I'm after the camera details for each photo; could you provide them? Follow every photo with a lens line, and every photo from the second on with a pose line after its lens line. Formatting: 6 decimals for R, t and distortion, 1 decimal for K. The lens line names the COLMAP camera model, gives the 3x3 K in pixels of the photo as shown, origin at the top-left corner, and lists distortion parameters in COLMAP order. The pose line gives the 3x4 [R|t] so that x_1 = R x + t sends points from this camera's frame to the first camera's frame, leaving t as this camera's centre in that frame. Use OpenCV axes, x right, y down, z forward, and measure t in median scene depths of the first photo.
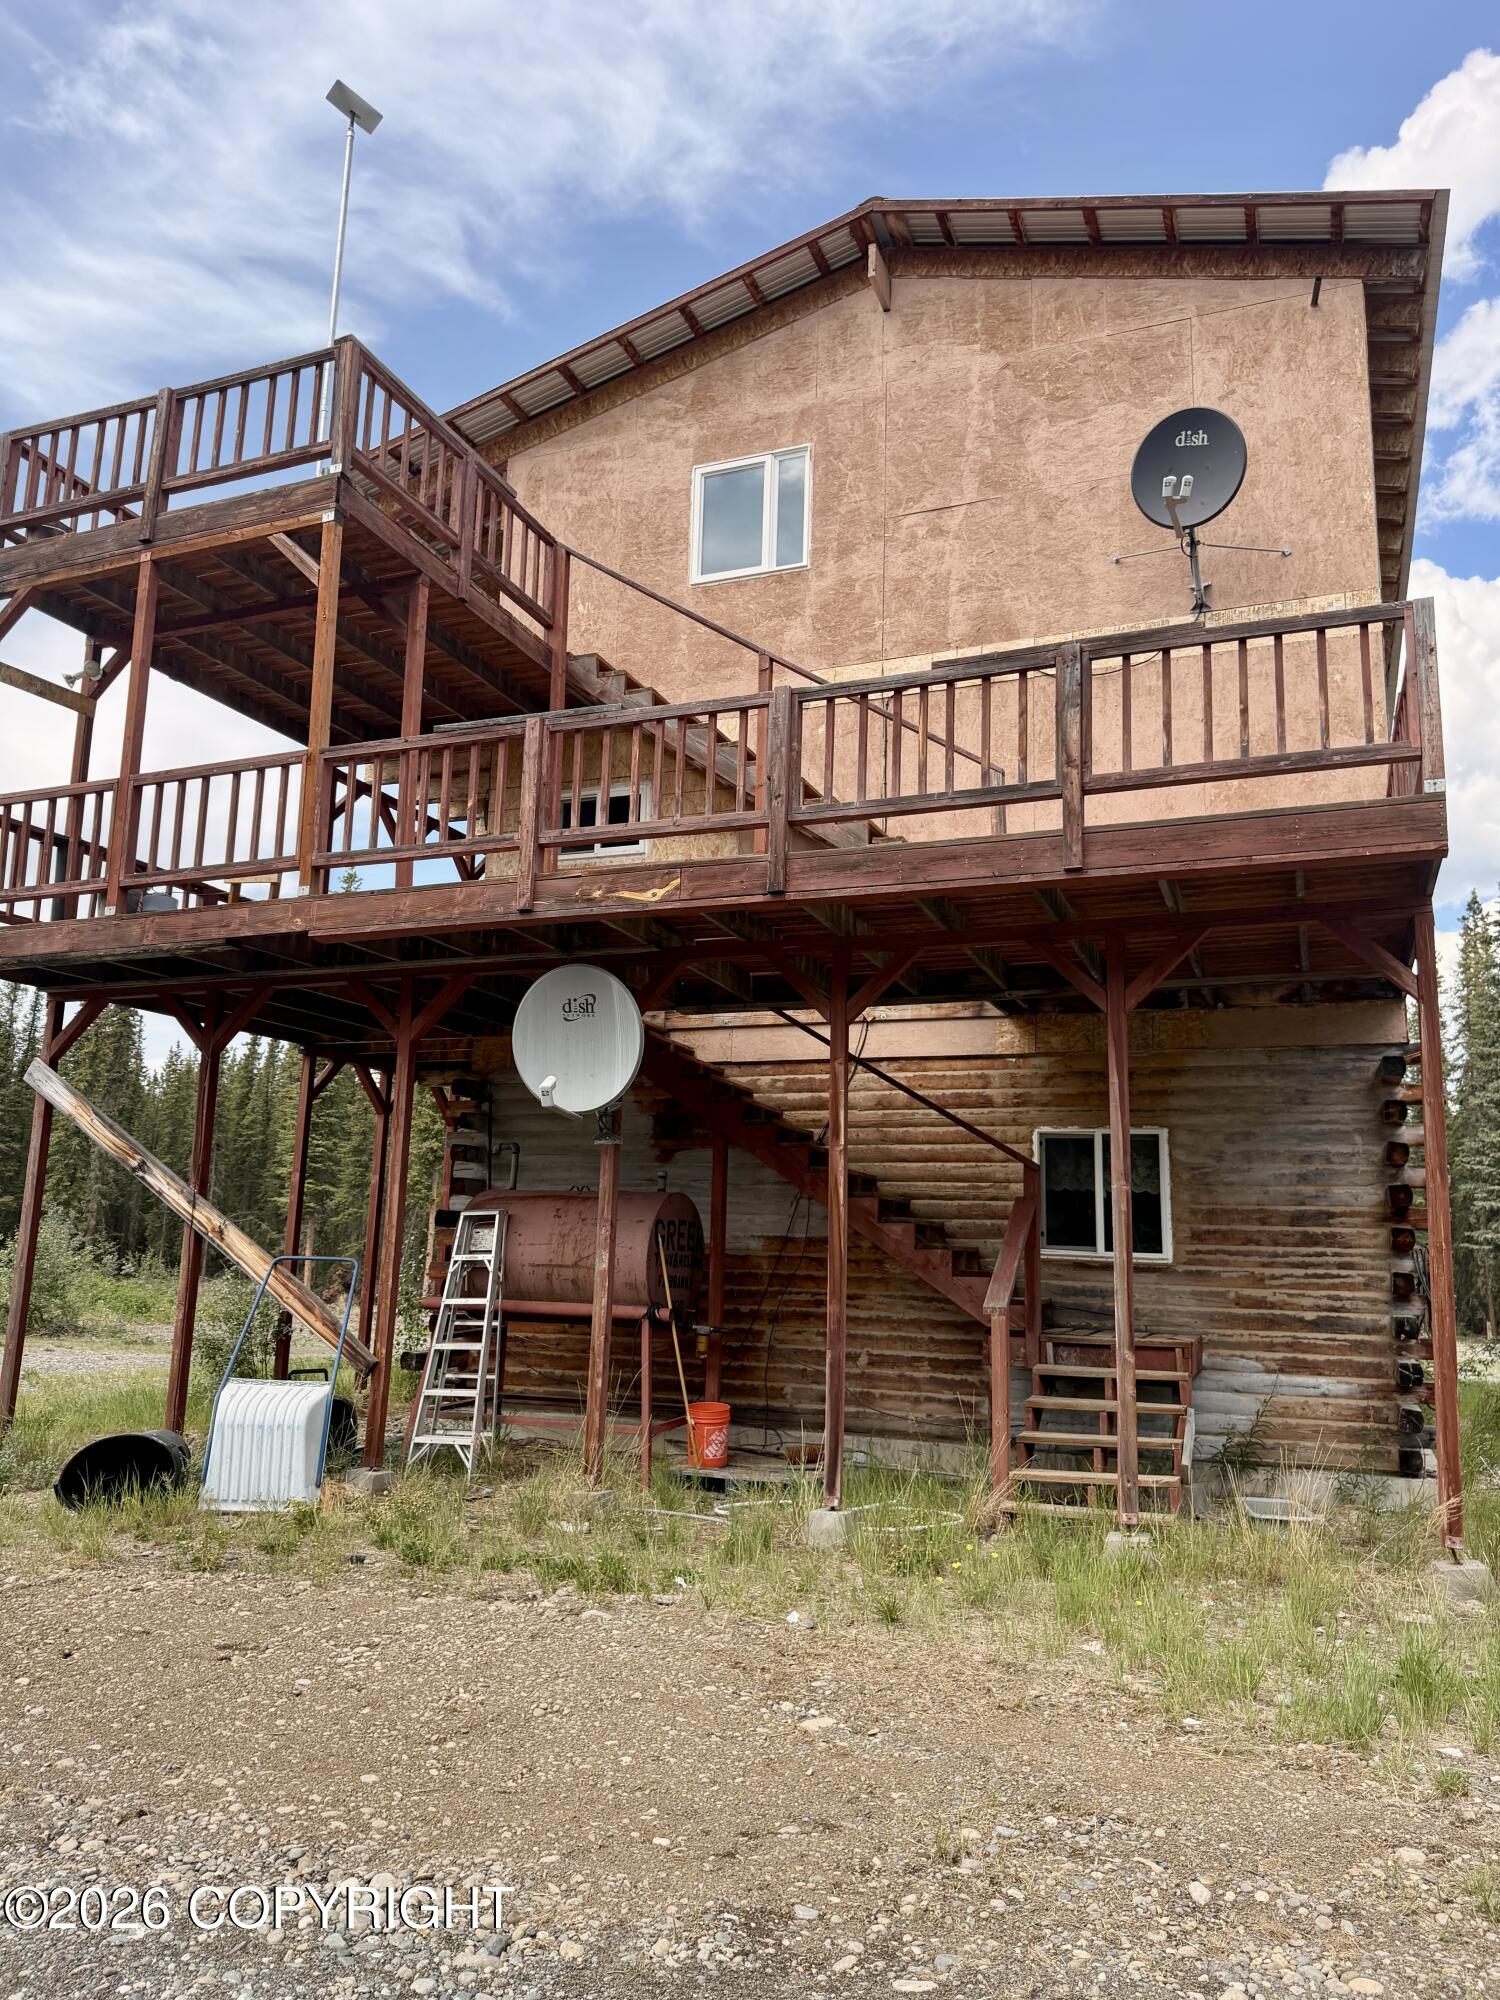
lens RADIAL K [[1380.2, 0, 719.8], [0, 1380.2, 1000.9], [0, 0, 1]] dist [0.166892, -0.278862]
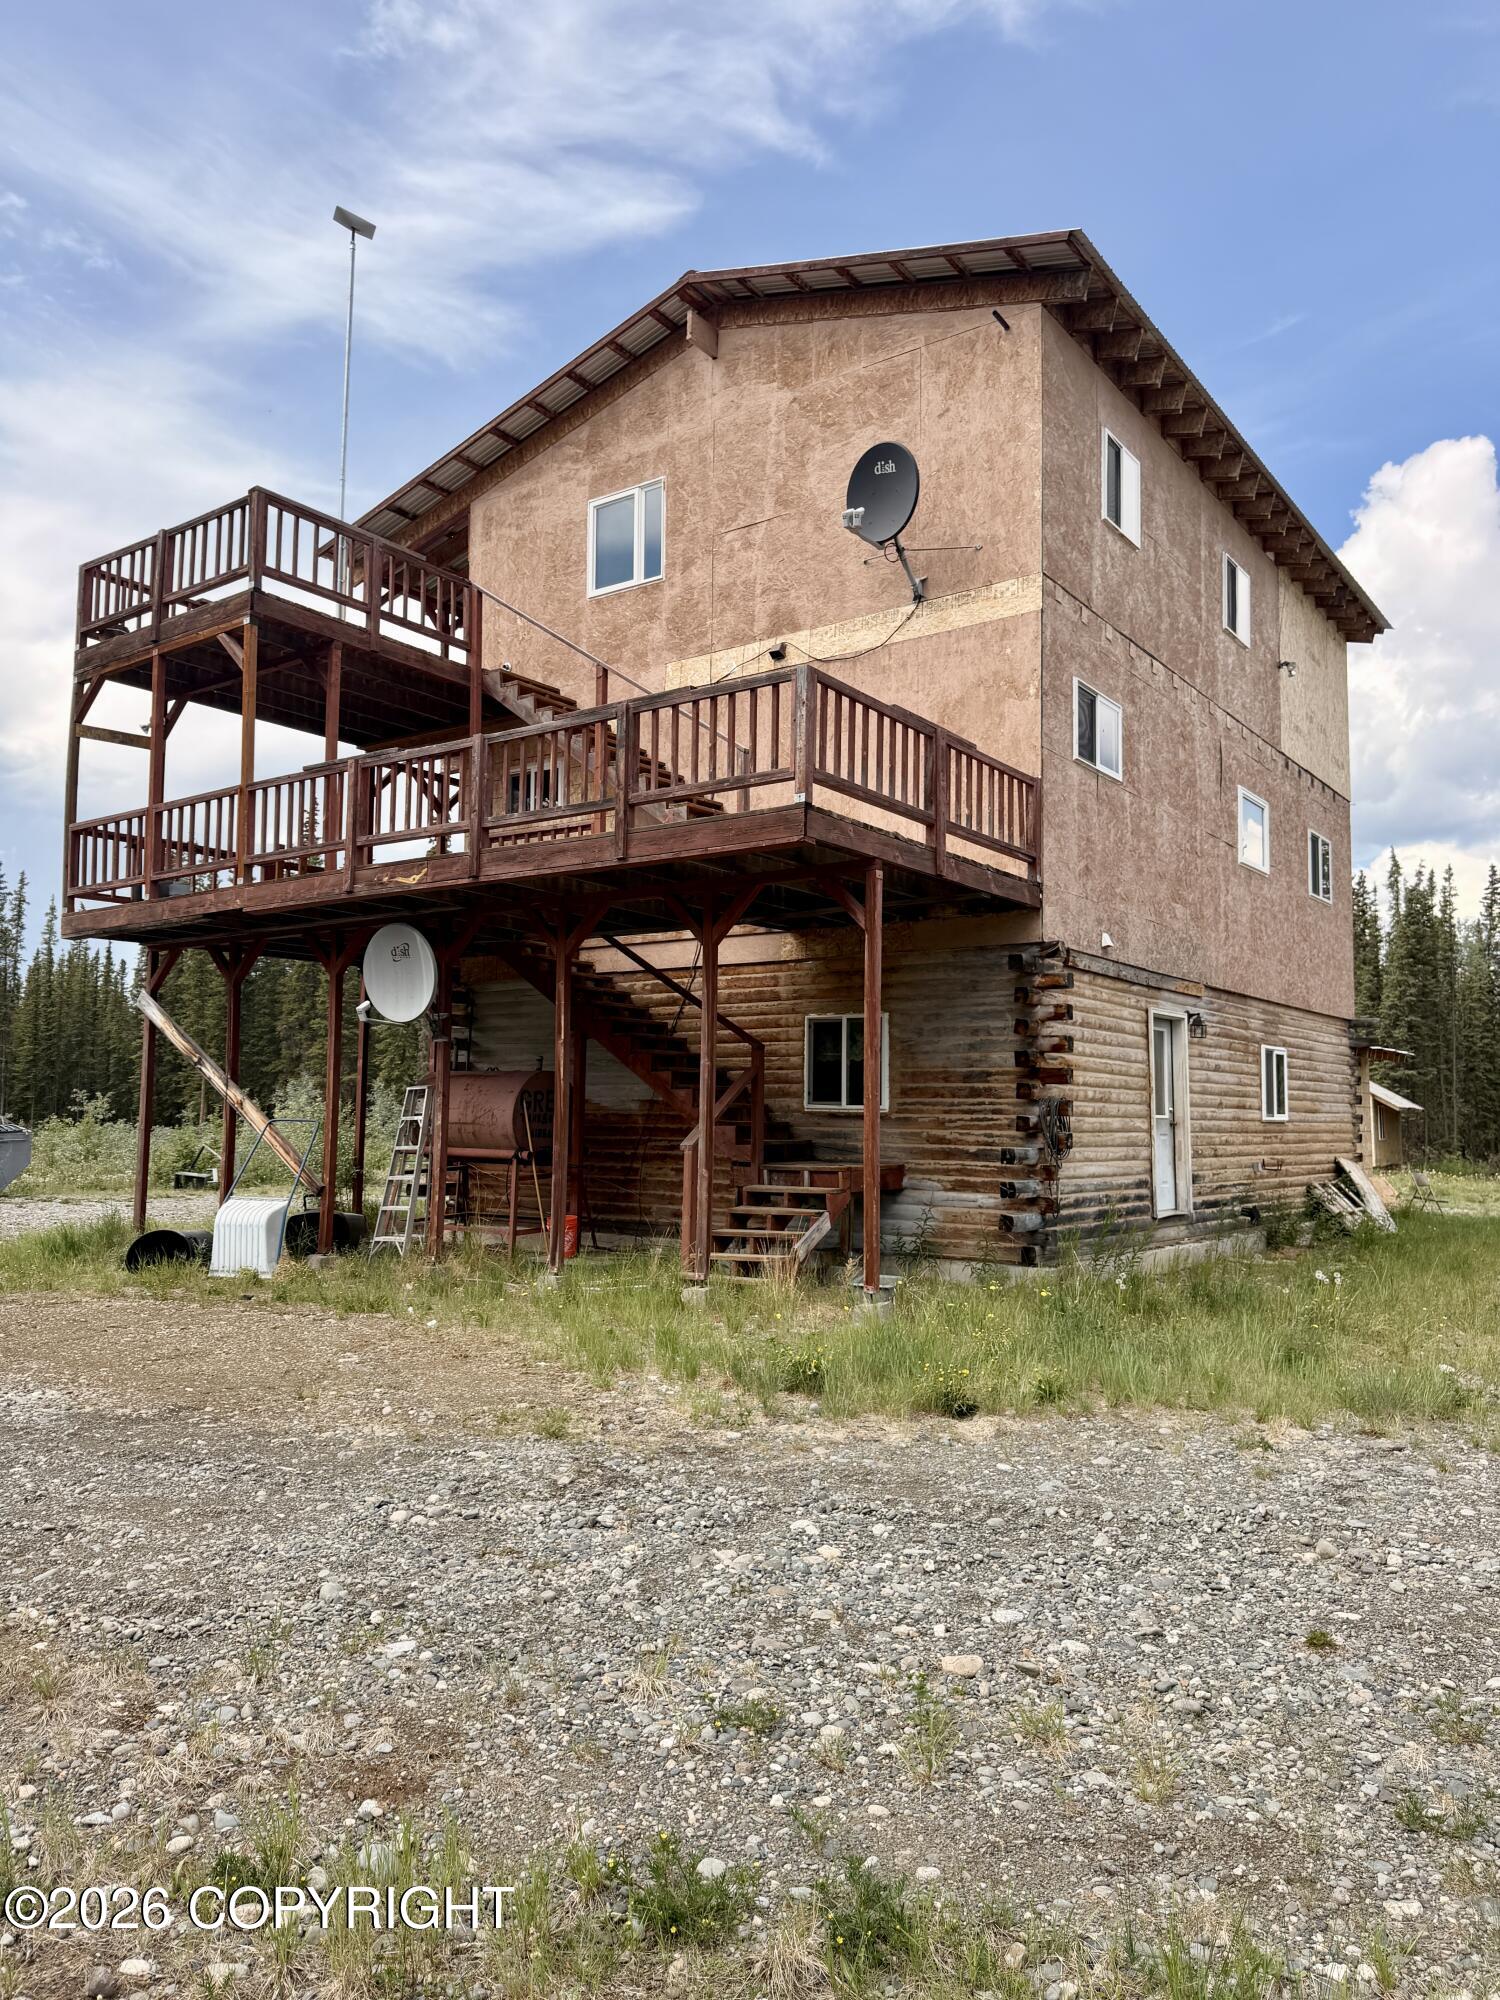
lens RADIAL K [[1380.2, 0, 719.8], [0, 1380.2, 1000.9], [0, 0, 1]] dist [0.166892, -0.278862]
pose [[0.968150, -0.036595, -0.247683, 0.485457], [0.060148, 0.994285, 0.088201, -0.044298], [0.243040, -0.100289, 0.964818, -0.296242]]
